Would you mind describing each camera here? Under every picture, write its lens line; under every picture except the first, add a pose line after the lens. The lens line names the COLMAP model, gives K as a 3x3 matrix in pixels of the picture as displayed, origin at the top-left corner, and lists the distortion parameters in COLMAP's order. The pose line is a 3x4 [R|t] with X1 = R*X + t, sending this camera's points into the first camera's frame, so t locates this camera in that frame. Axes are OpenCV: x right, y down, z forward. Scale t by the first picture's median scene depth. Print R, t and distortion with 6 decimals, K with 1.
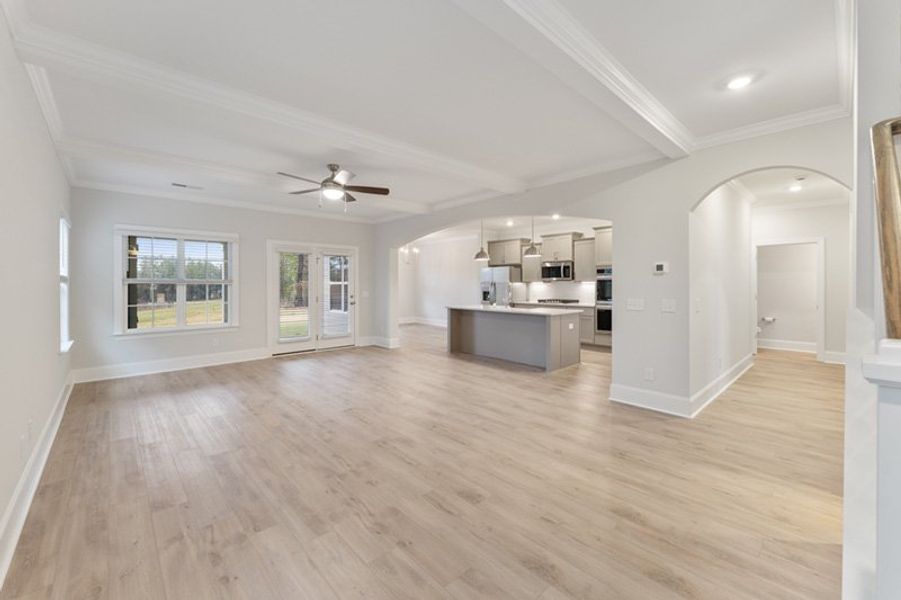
lens RADIAL K [[364.7, 0, 439.4], [0, 364.7, 286.5], [0, 0, 1]] dist [0.001530, 0.000131]
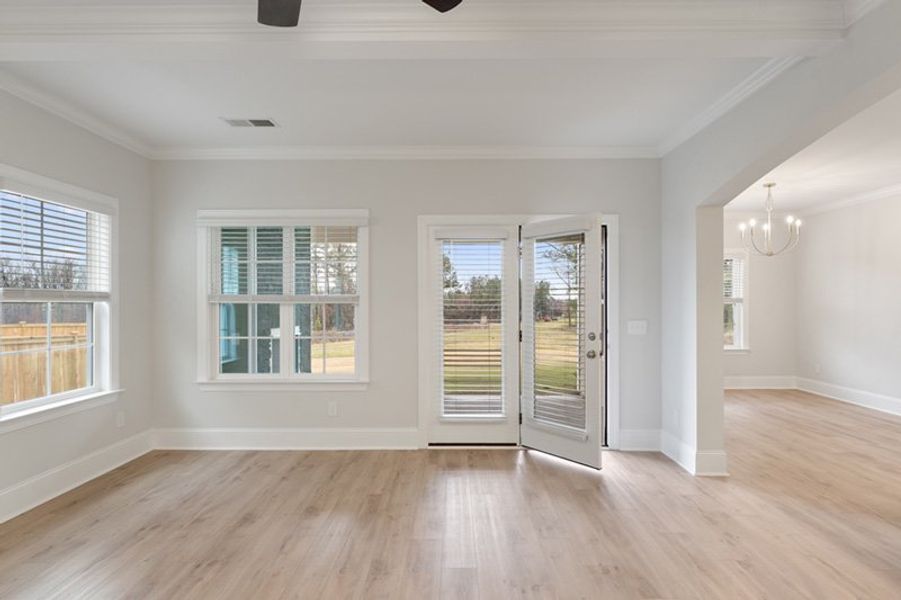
lens RADIAL K [[442.5, 0, 453.6], [0, 442.5, 303.8], [0, 0, 1]] dist [-0.003357, -0.001076]
pose [[0.736890, -0.001362, -0.676011, -0.019572], [-0.003817, 0.999974, -0.006175, -0.002517], [0.676002, 0.007131, 0.736865, 0.566262]]
